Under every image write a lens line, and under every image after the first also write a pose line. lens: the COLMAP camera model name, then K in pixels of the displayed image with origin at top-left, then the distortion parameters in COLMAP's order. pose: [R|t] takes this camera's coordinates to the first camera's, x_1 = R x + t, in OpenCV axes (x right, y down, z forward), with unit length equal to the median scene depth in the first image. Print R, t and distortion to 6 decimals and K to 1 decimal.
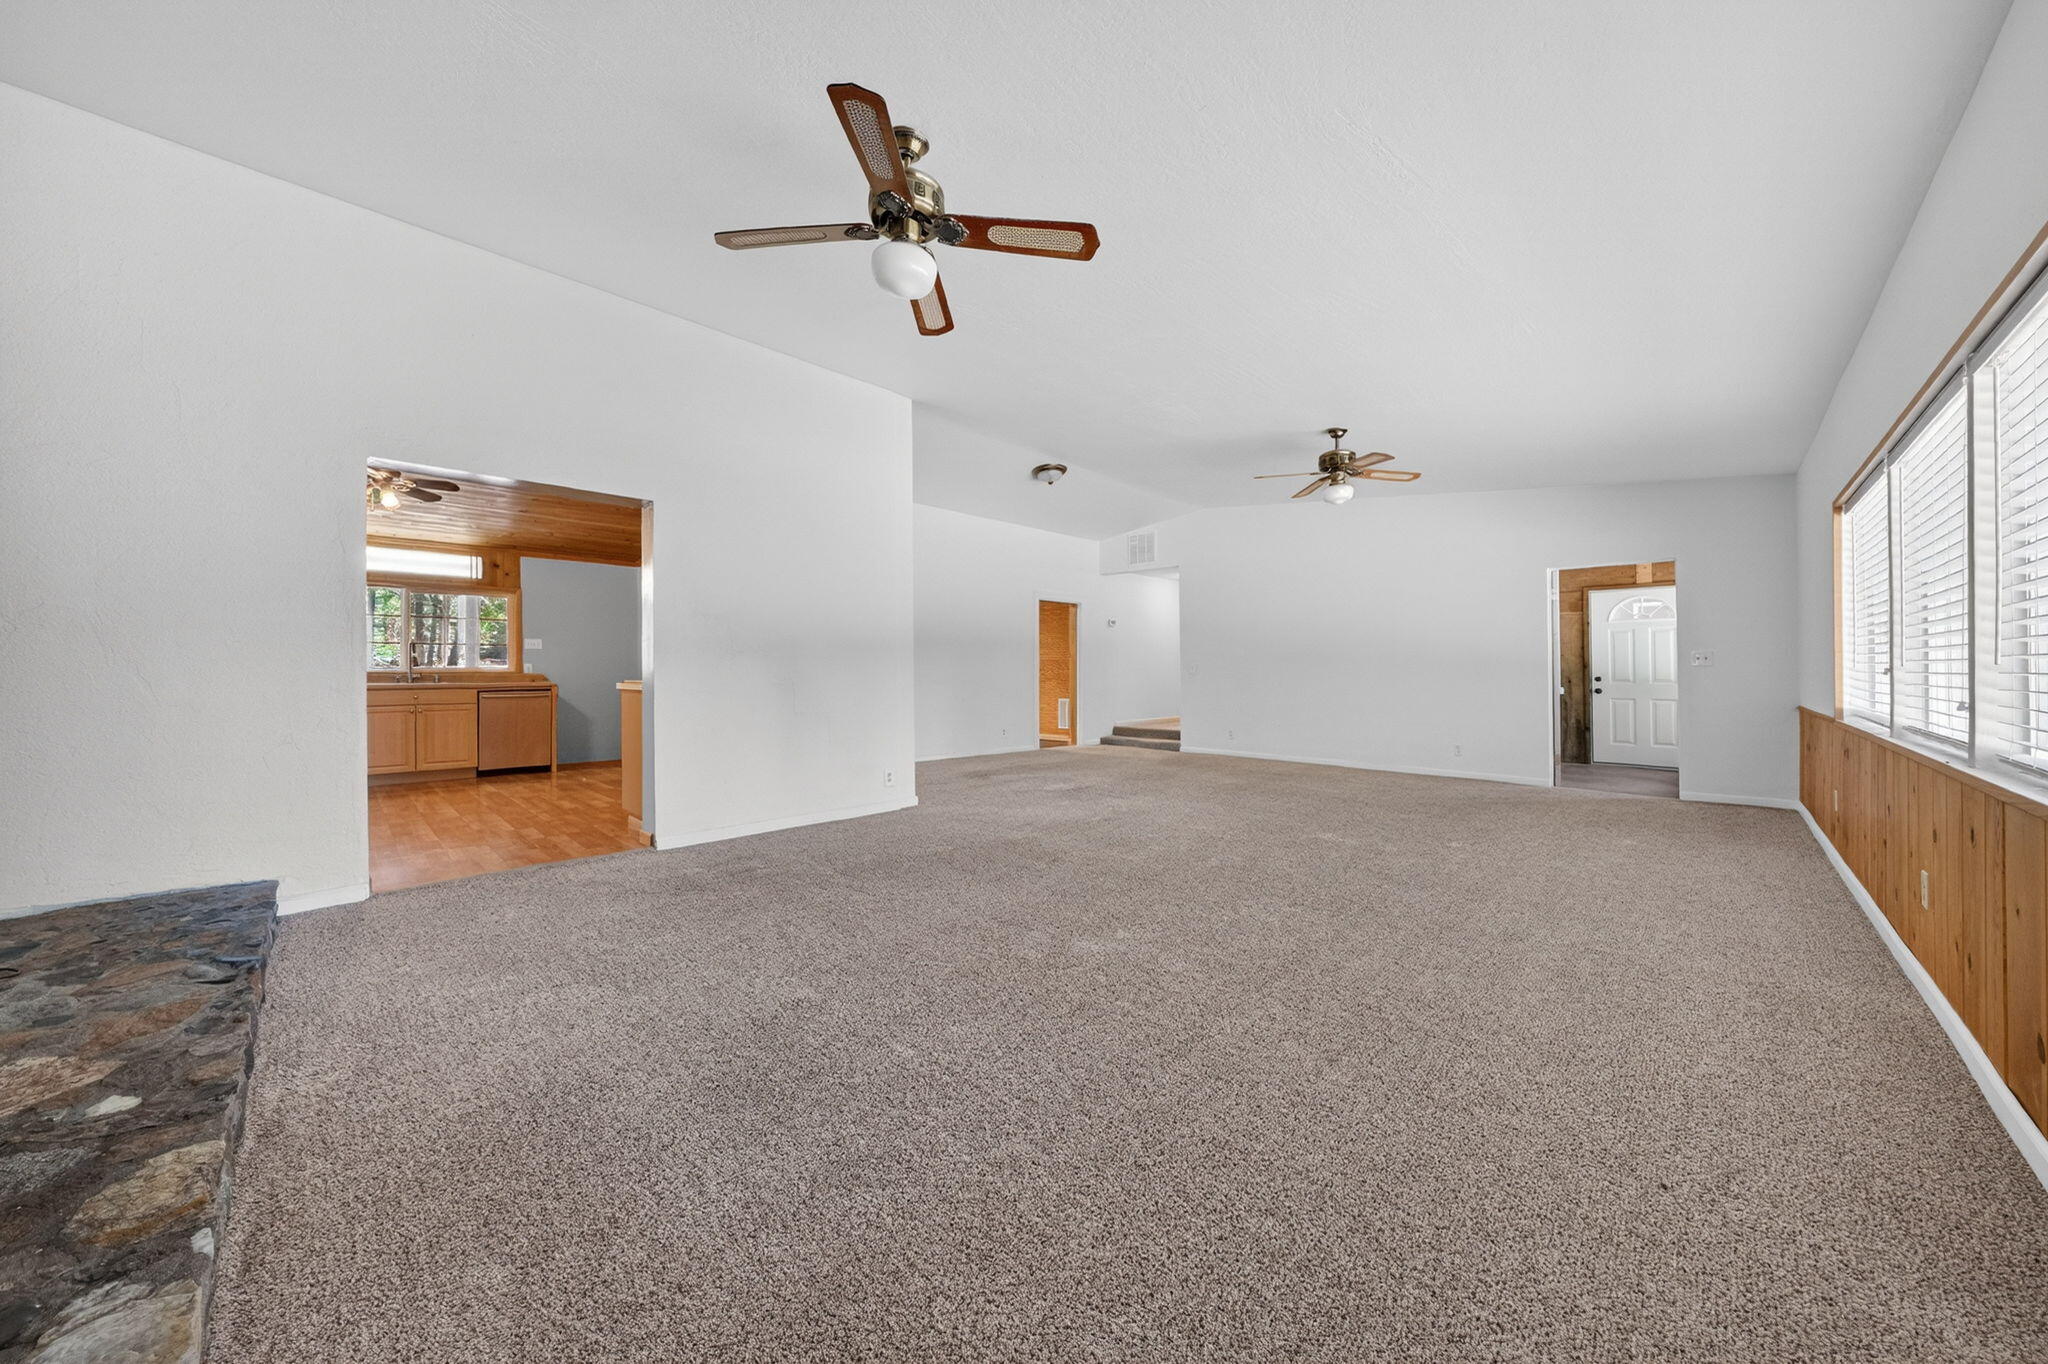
lens RADIAL K [[702.7, 0, 1021.8], [0, 702.7, 668.0], [0, 0, 1]] dist [-0.000870, -0.000407]
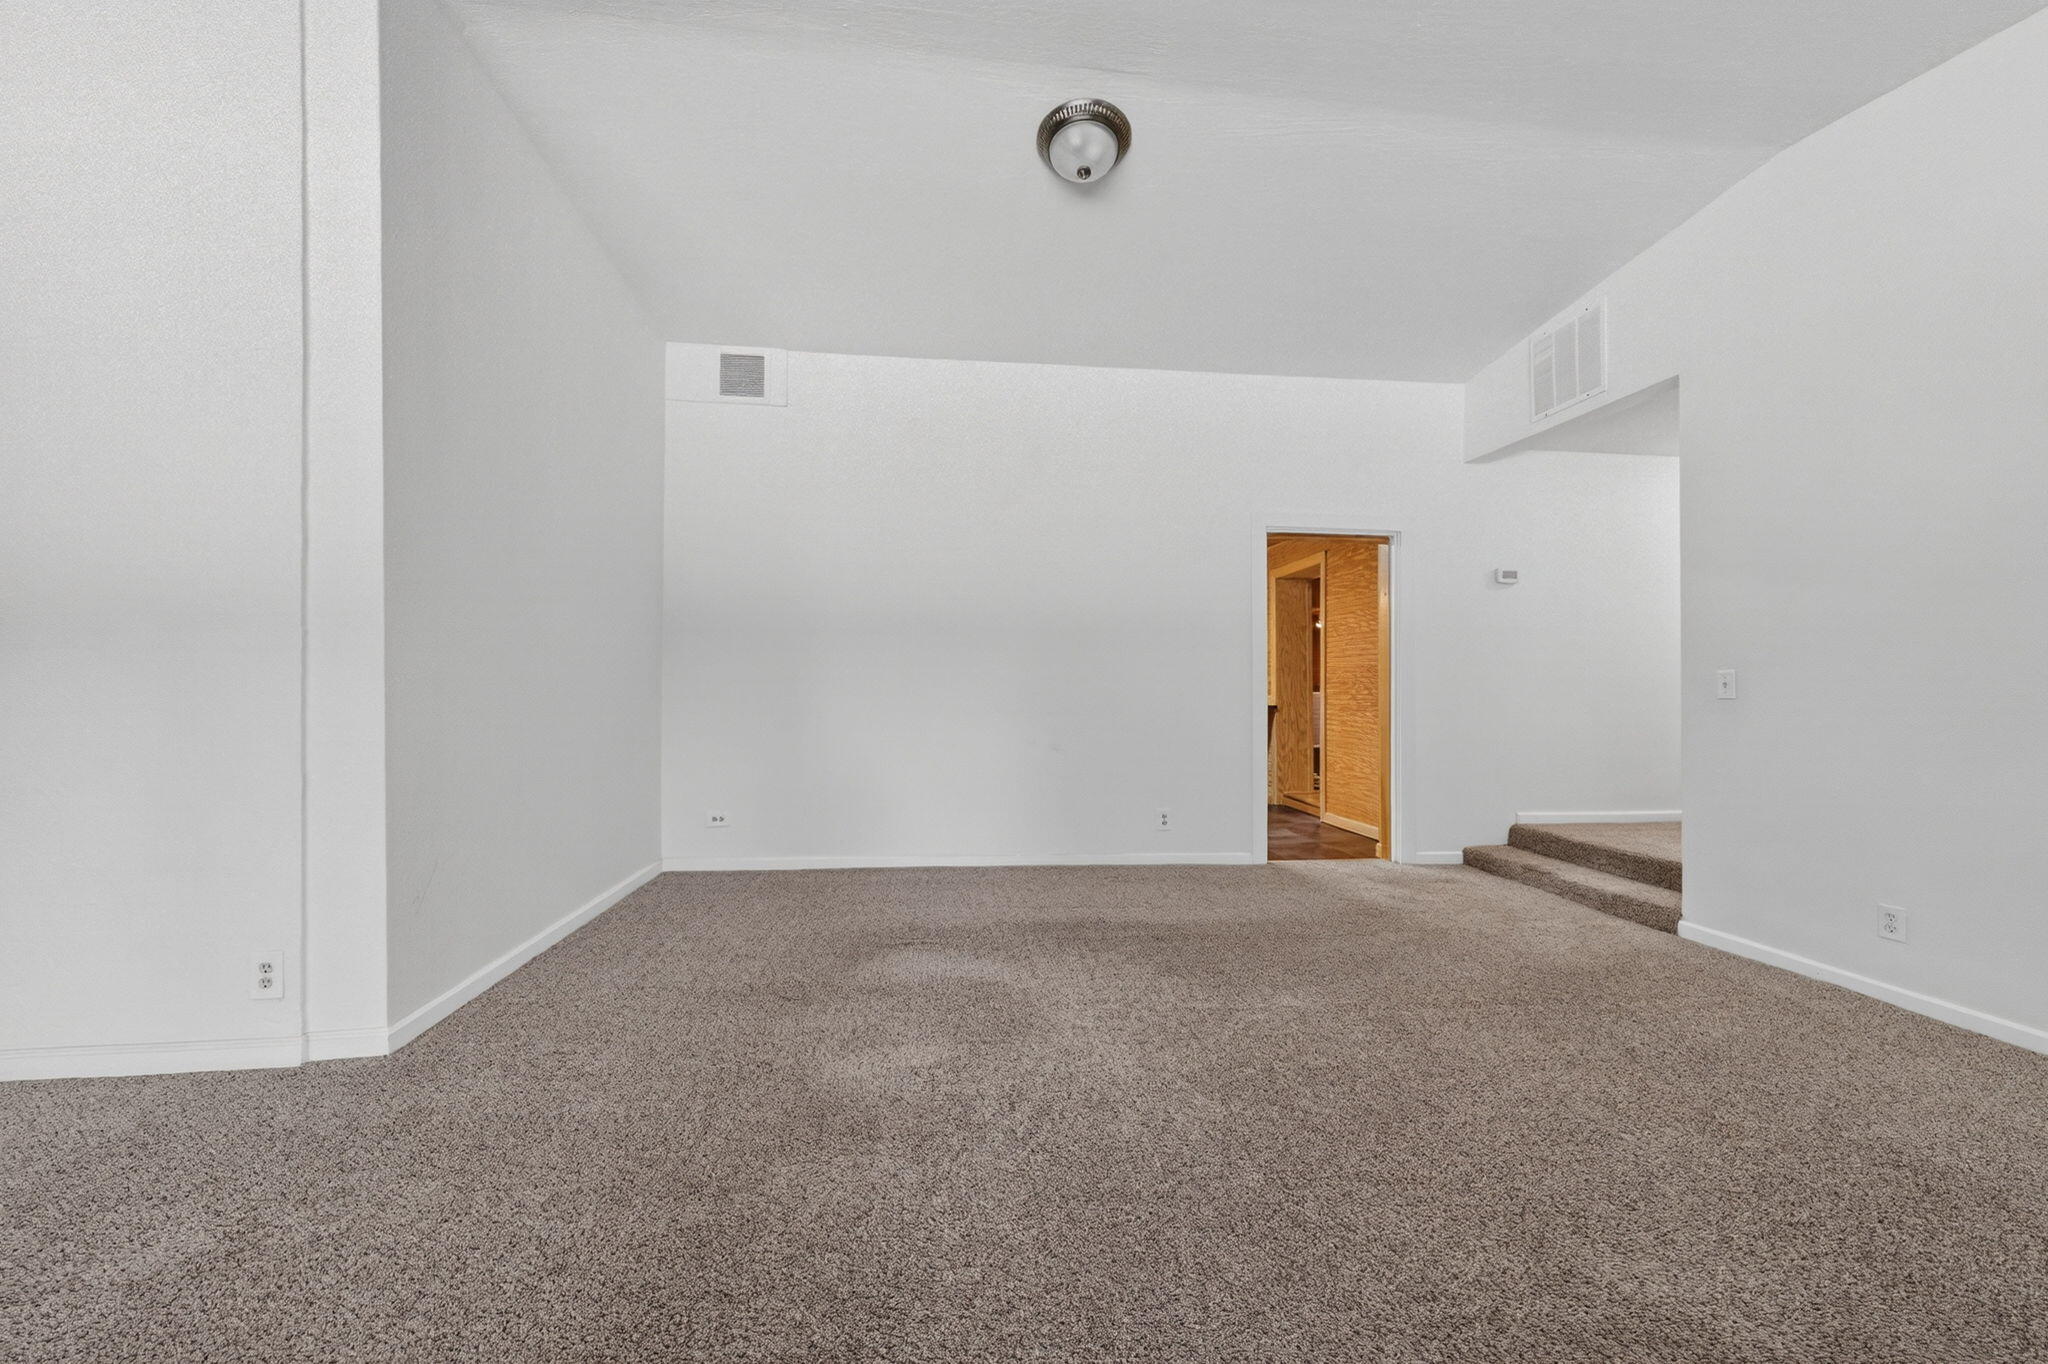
lens RADIAL K [[742.1, 0, 1030.2], [0, 742.1, 691.5], [0, 0, 1]] dist [0.001486, 0.000023]
pose [[0.784061, 0.006753, -0.620647, 0.210818], [-0.006516, 0.999975, 0.002649, 0.005475], [0.620649, 0.001968, 0.784086, 0.560590]]
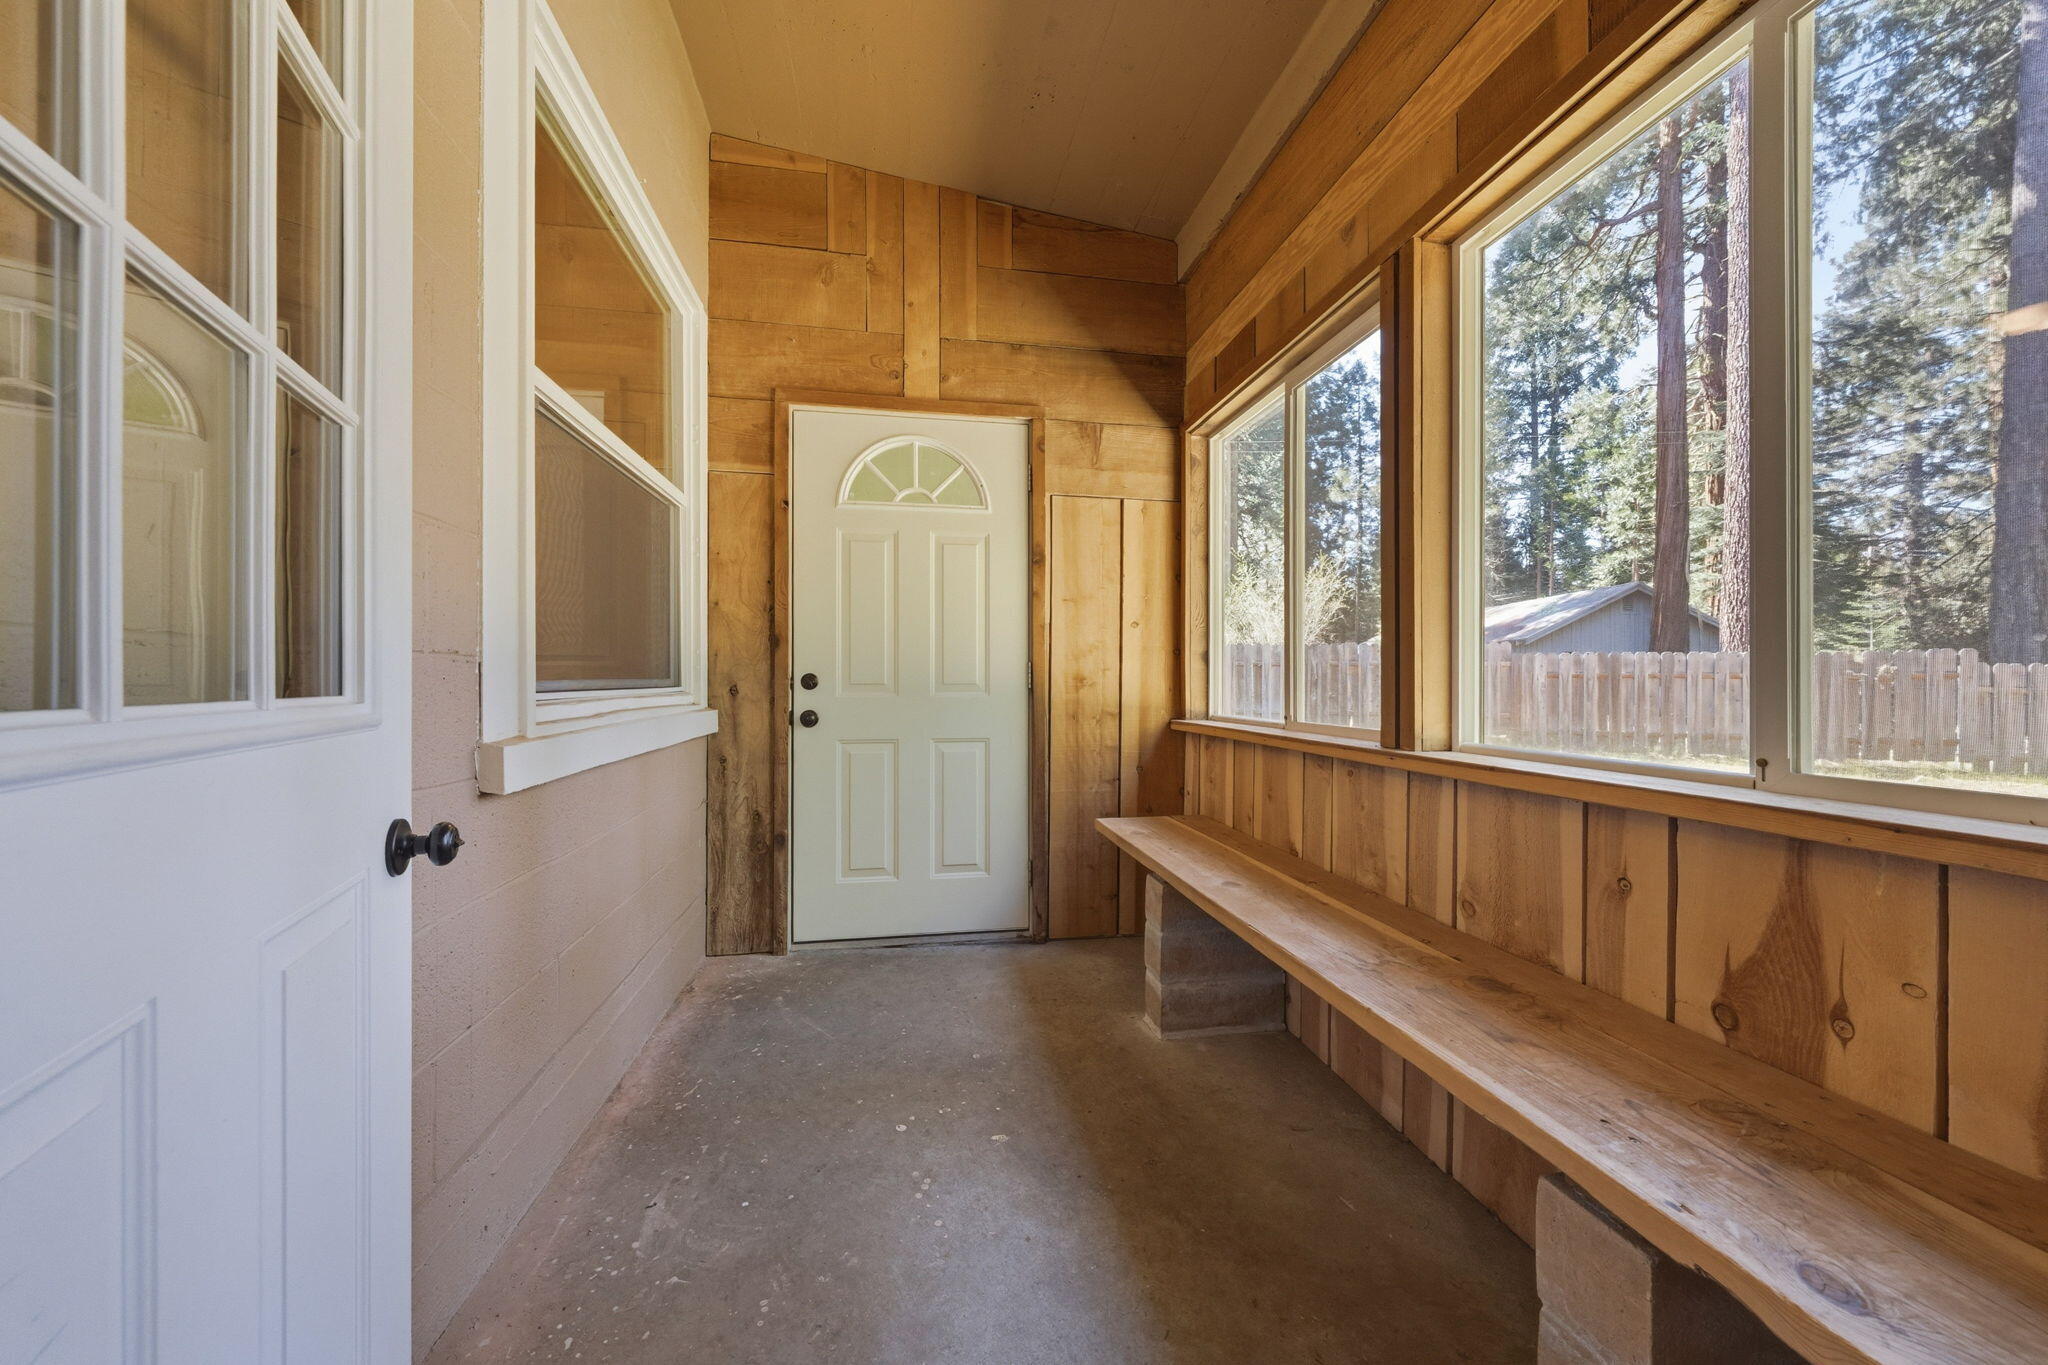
lens RADIAL K [[702.7, 0, 1026.2], [0, 702.7, 675.6], [0, 0, 1]] dist [-0.000870, -0.000407]
pose [[0.578308, 0.003130, 0.815813, 0.593111], [-0.010691, 0.999936, 0.003743, 0.010421], [-0.815749, -0.010887, 0.578304, 0.706275]]
